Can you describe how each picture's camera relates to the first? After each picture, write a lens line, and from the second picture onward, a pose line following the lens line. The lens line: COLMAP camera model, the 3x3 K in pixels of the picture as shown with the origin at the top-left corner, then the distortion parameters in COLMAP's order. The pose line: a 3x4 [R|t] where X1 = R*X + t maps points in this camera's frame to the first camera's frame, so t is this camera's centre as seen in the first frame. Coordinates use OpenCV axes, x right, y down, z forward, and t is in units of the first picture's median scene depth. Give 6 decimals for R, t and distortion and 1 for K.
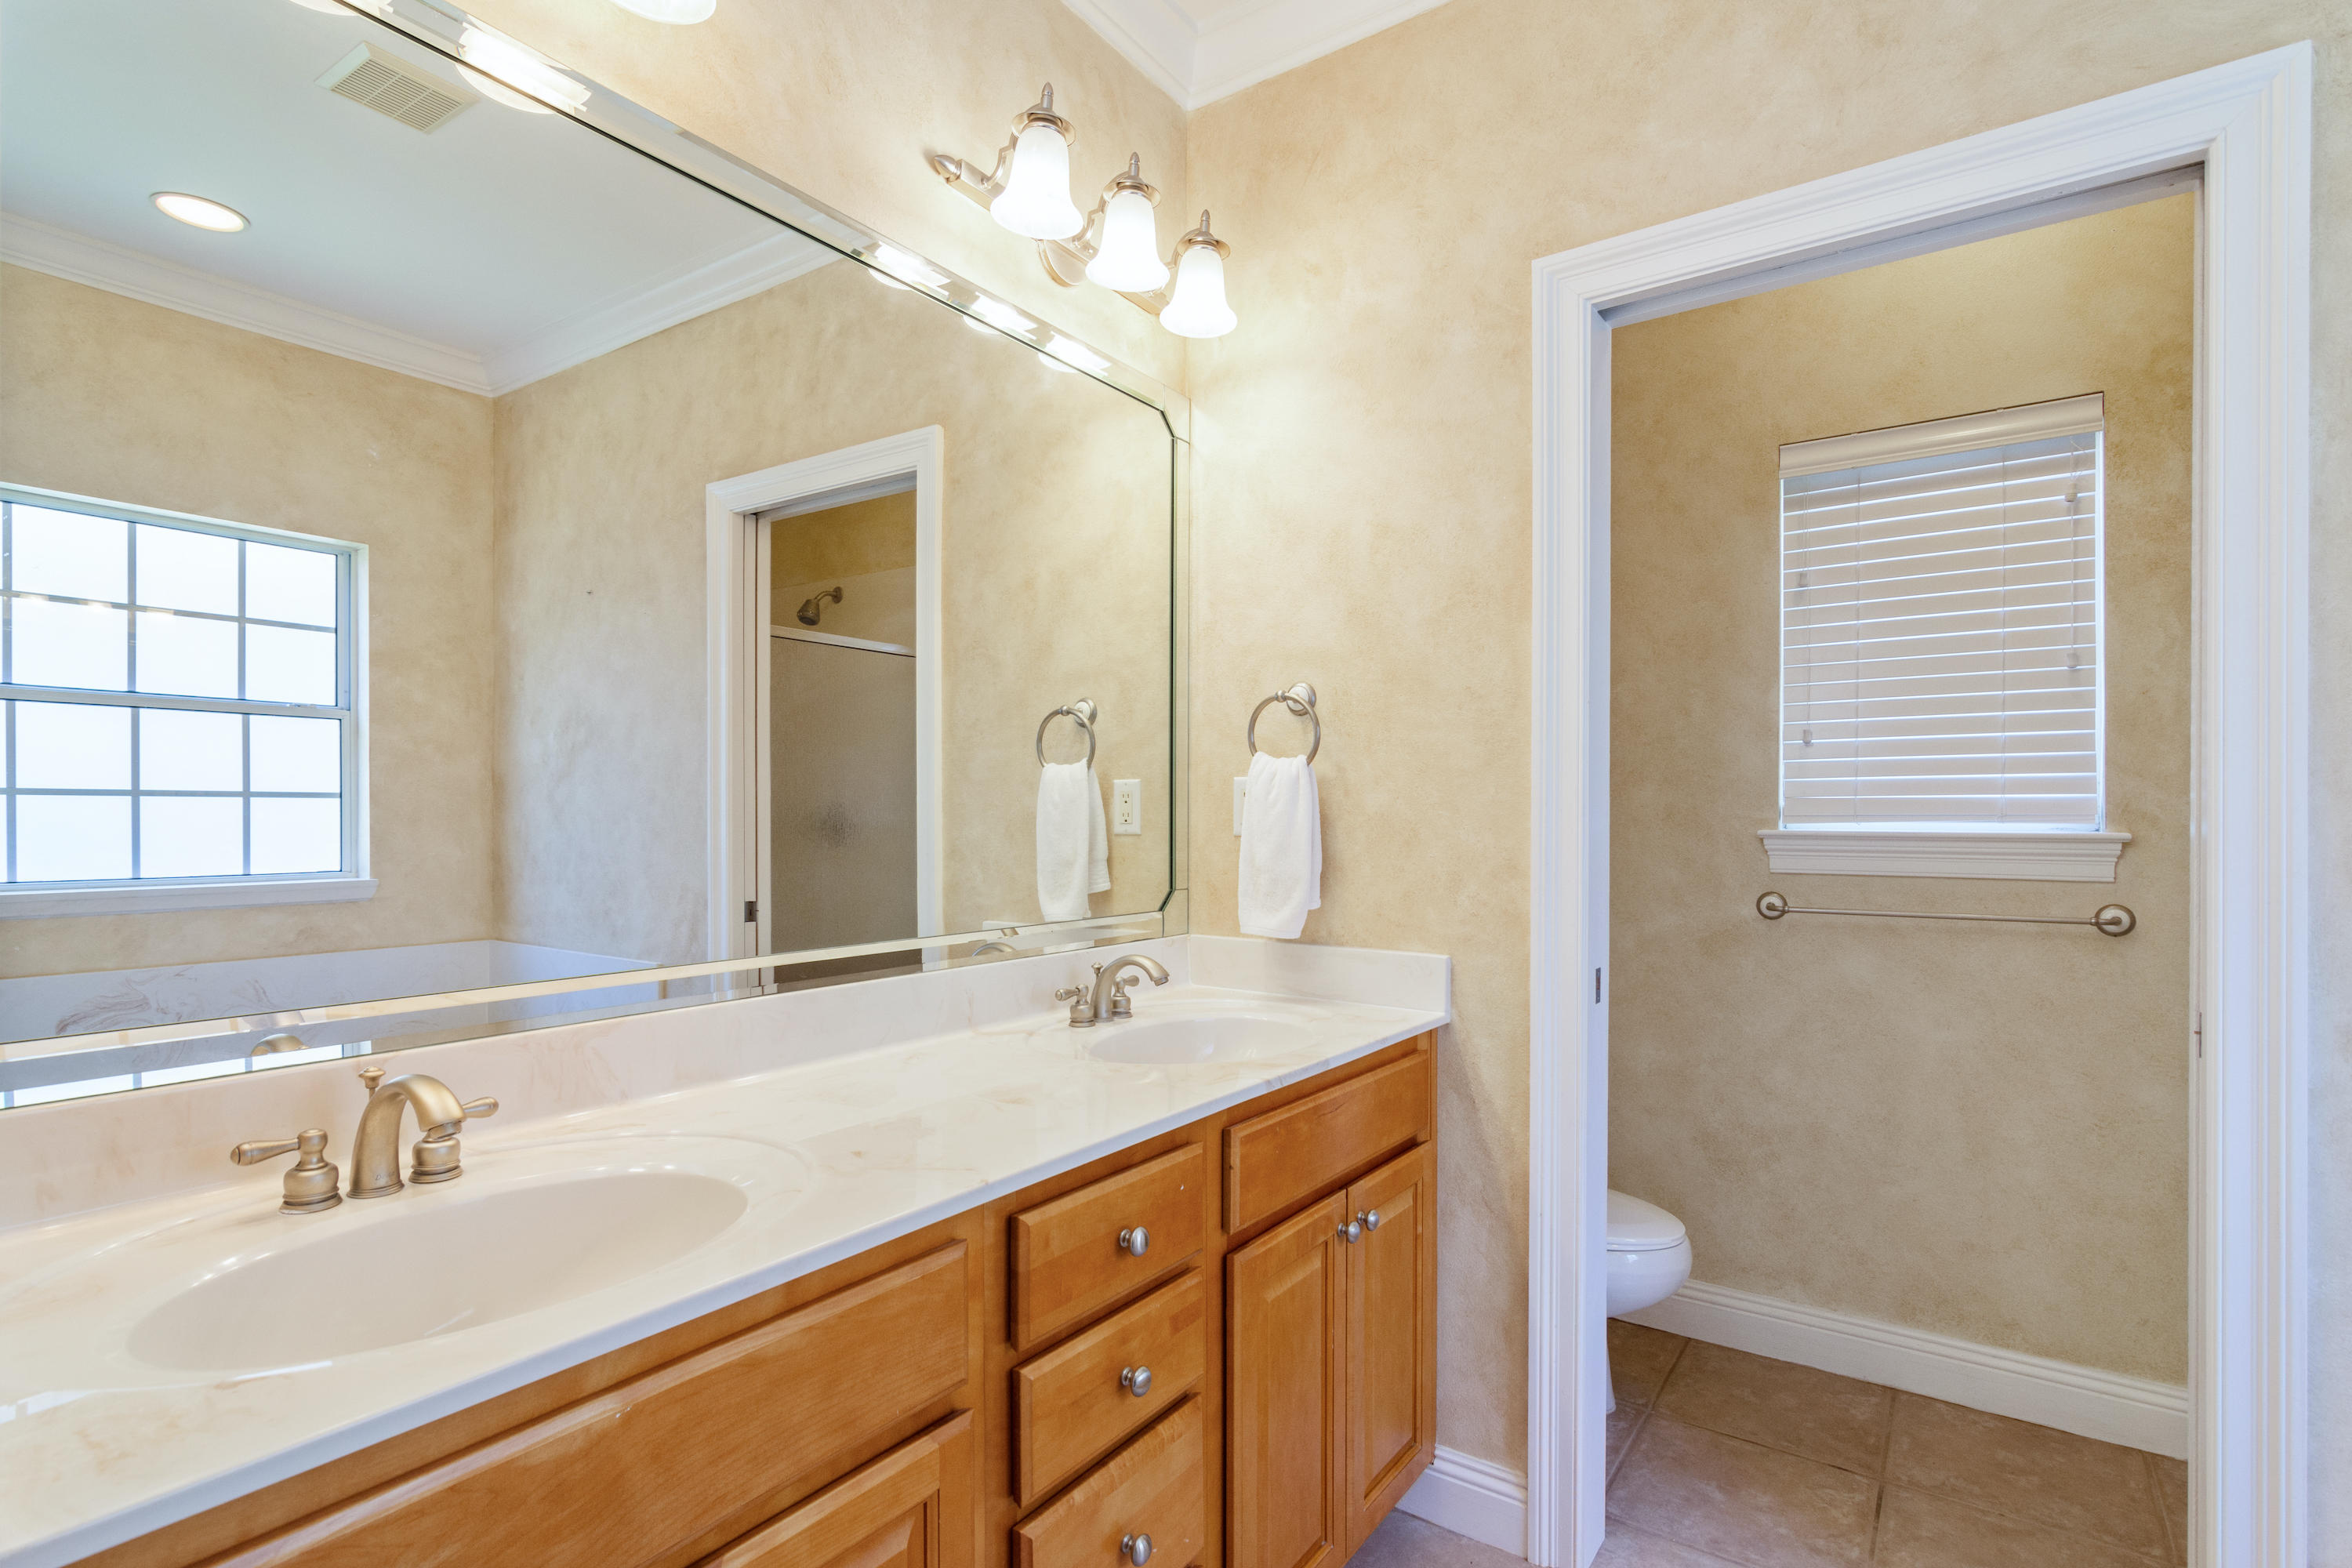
lens RADIAL K [[1125.0, 0, 1194.6], [0, 1125.0, 815.1], [0, 0, 1]] dist [0.001343, 0.000031]
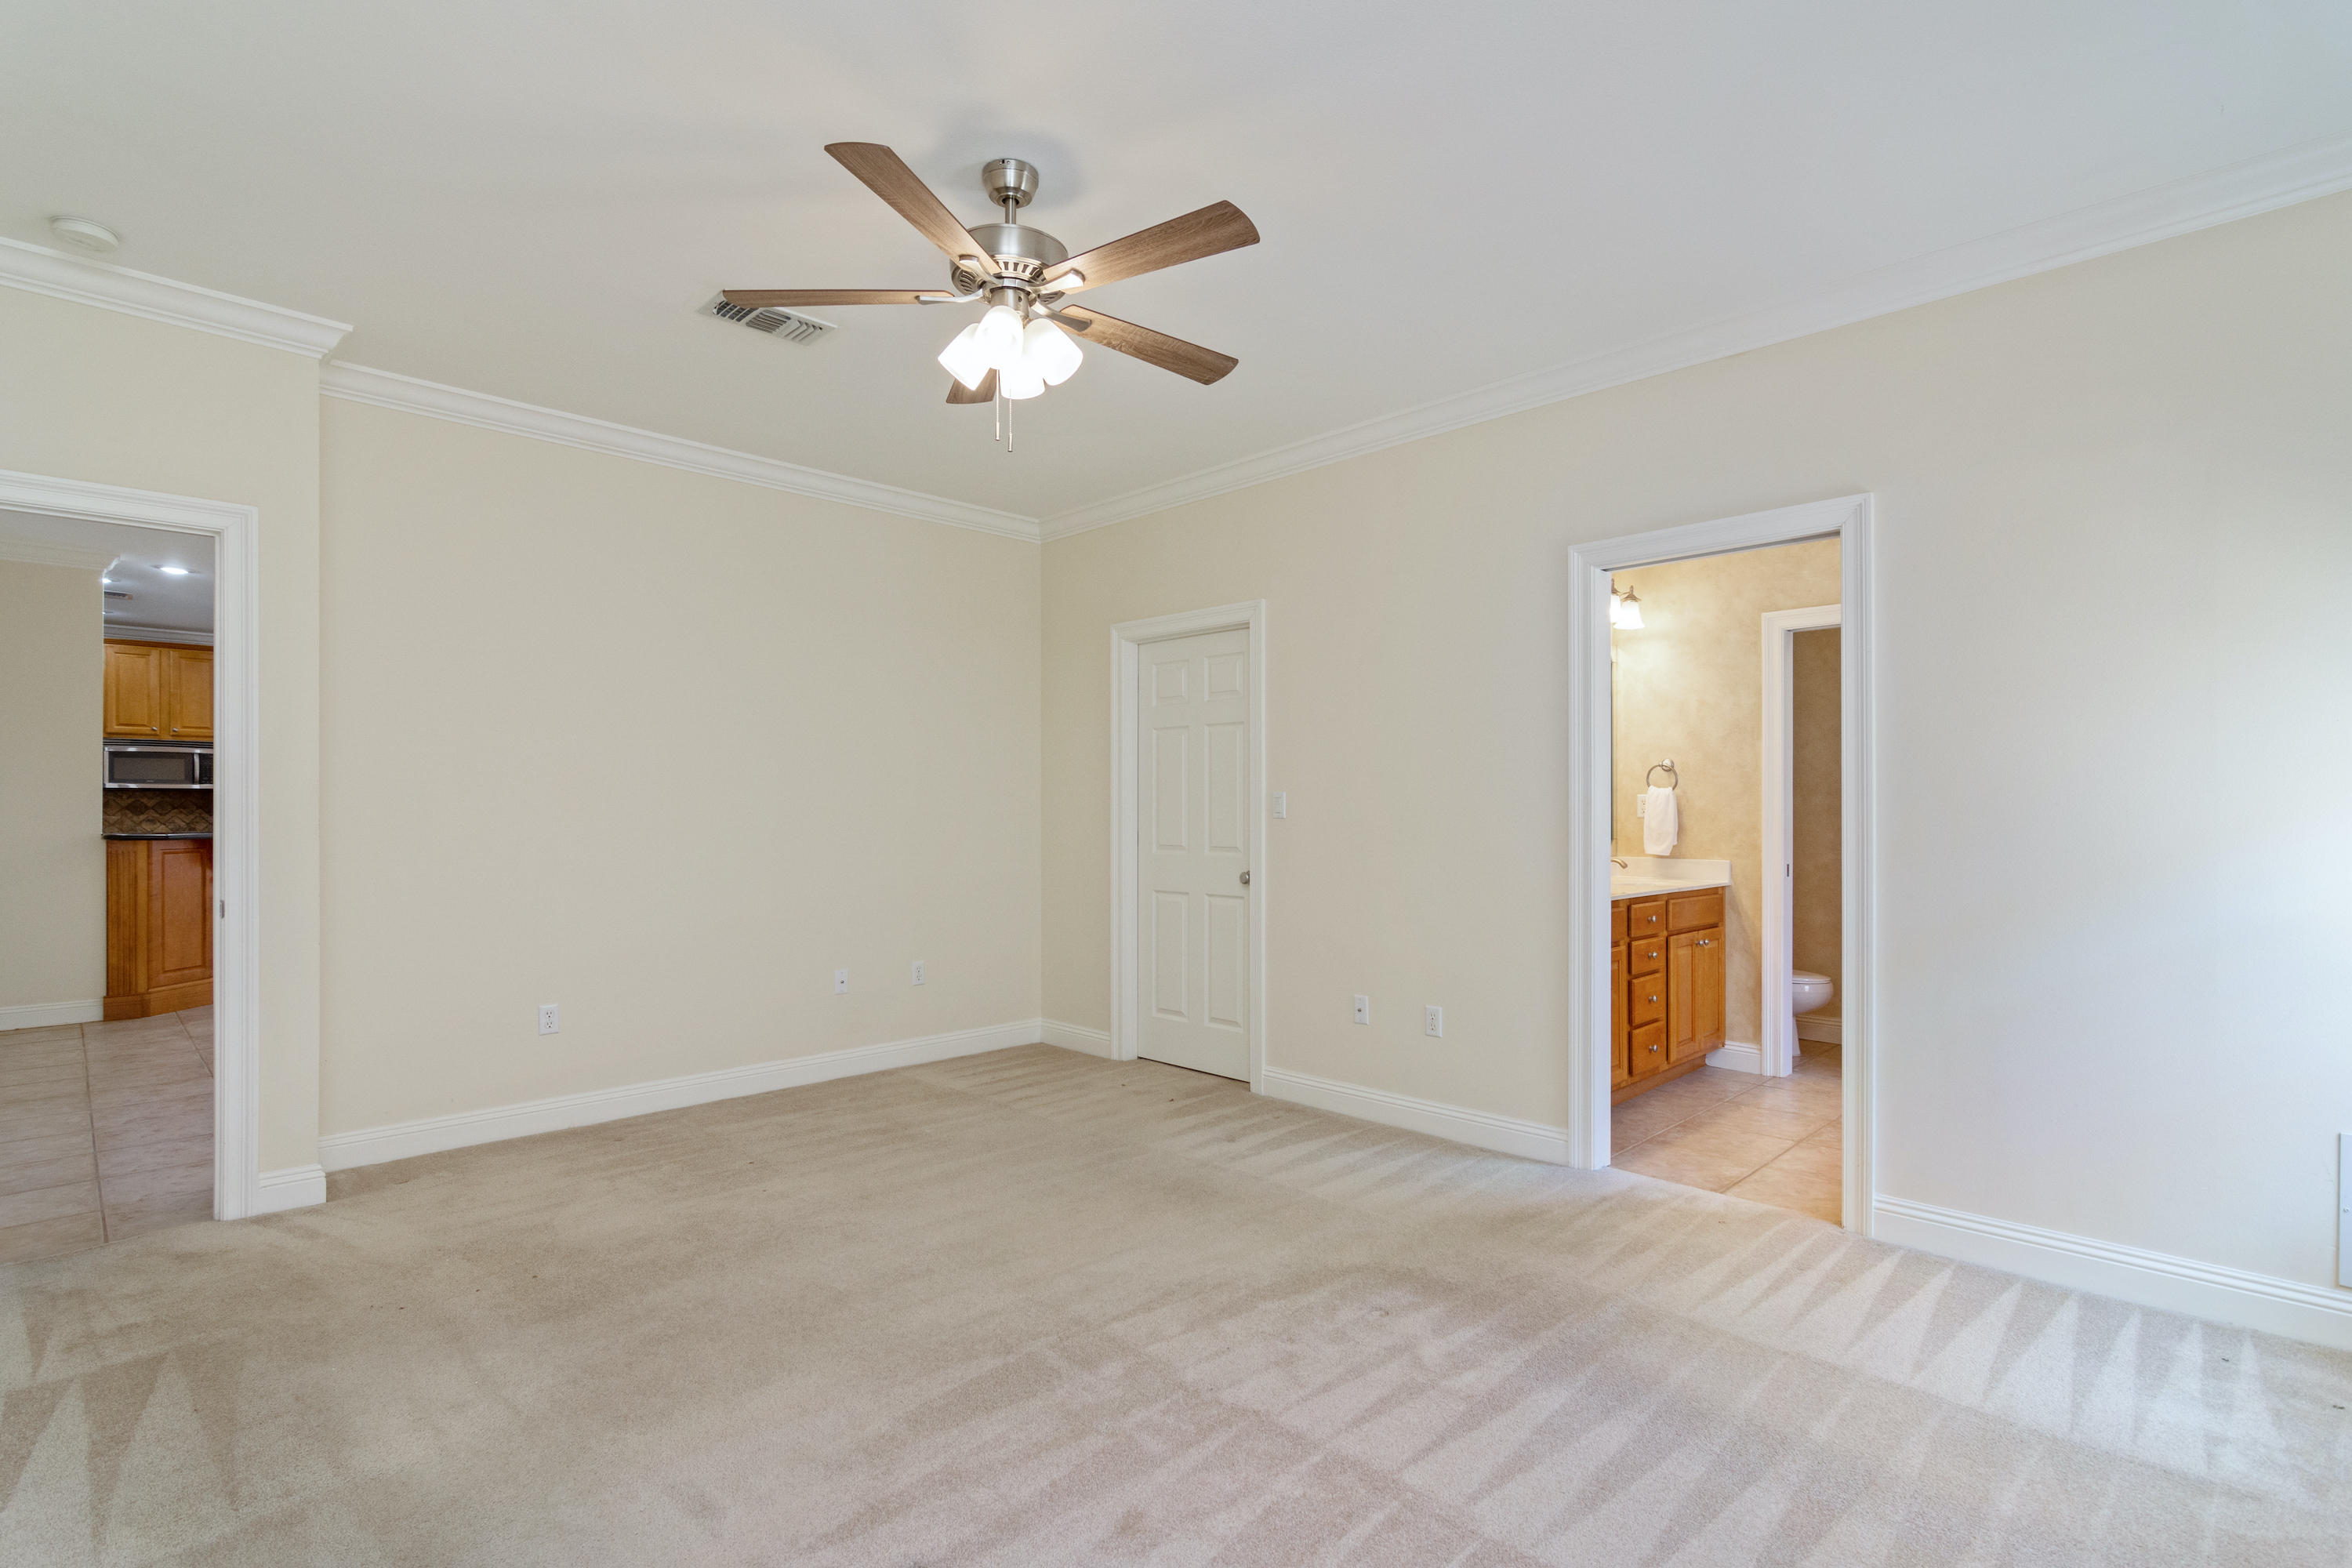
lens RADIAL K [[1125.0, 0, 1195.1], [0, 1125.0, 796.2], [0, 0, 1]] dist [0.001343, 0.000031]
pose [[0.986250, 0.002729, -0.165237, -0.608362], [-0.005709, 0.999829, -0.017564, 0.023062], [0.165160, 0.018266, 0.986098, -1.930271]]
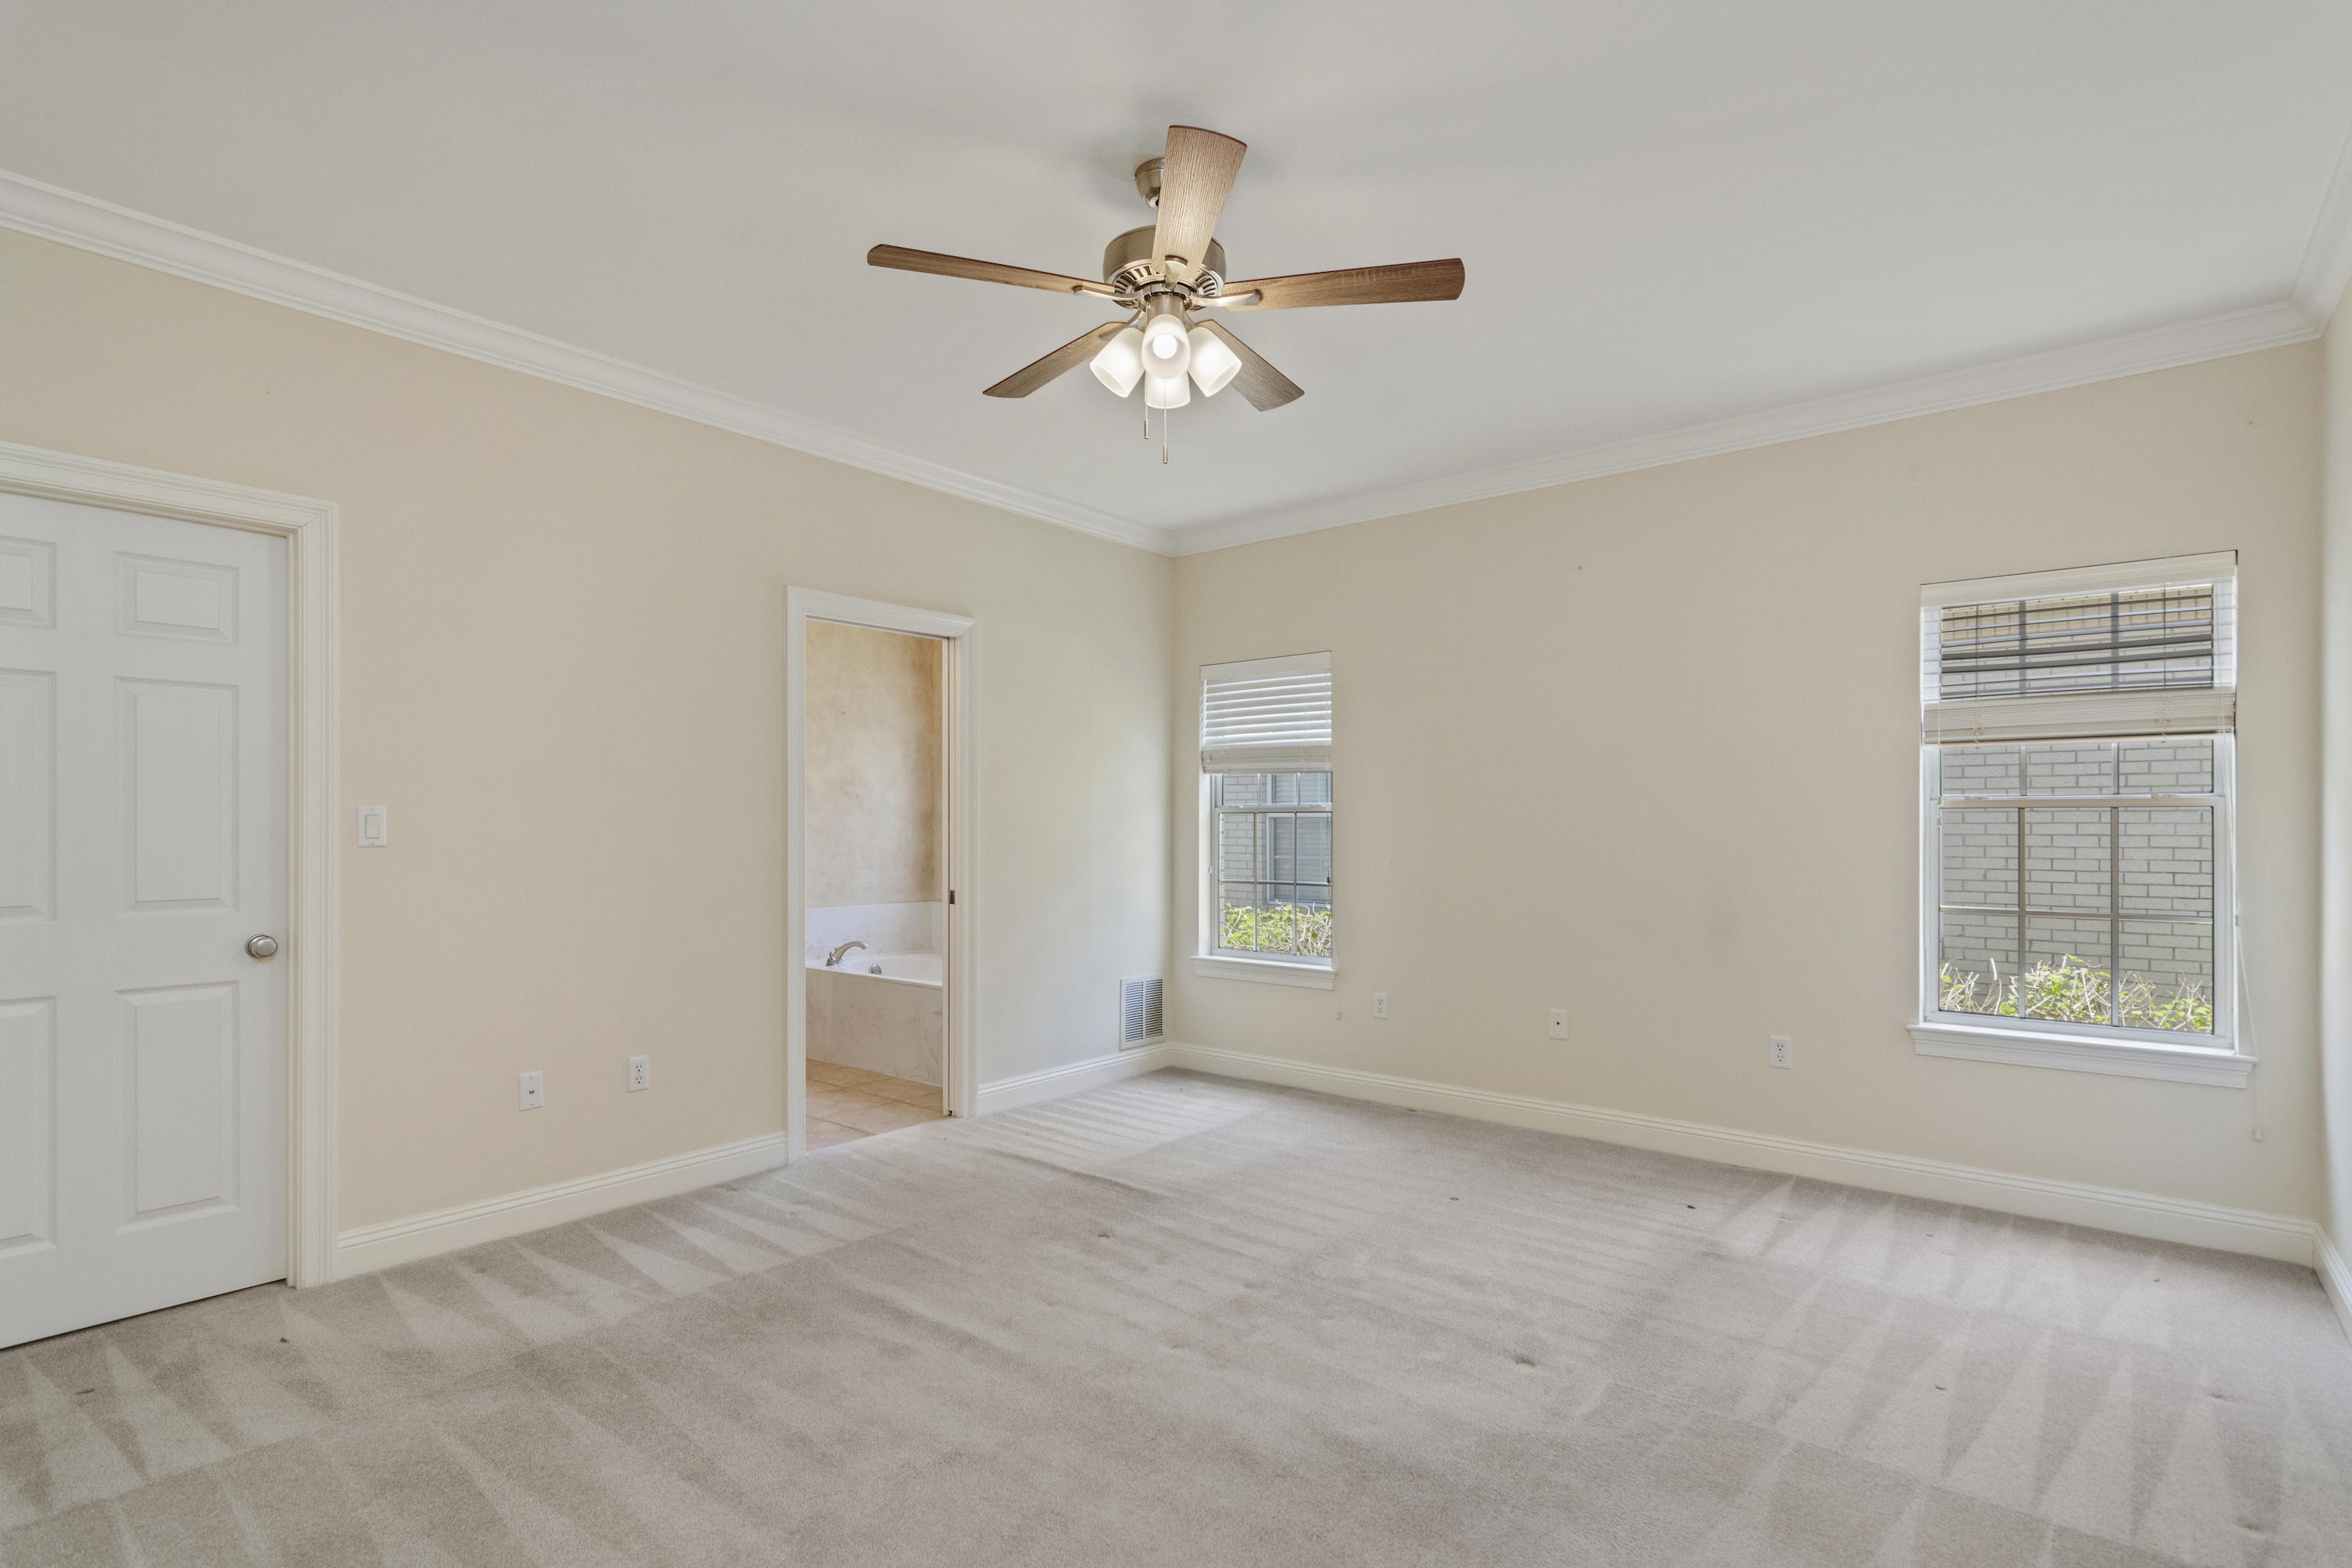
lens RADIAL K [[1125.0, 0, 1172.6], [0, 1125.0, 792.9], [0, 0, 1]] dist [0.001343, 0.000031]
pose [[0.083825, 0.032739, 0.995943, -2.351379], [0.003416, 0.999445, -0.033141, 0.006236], [-0.996475, 0.006181, 0.083667, -0.776995]]
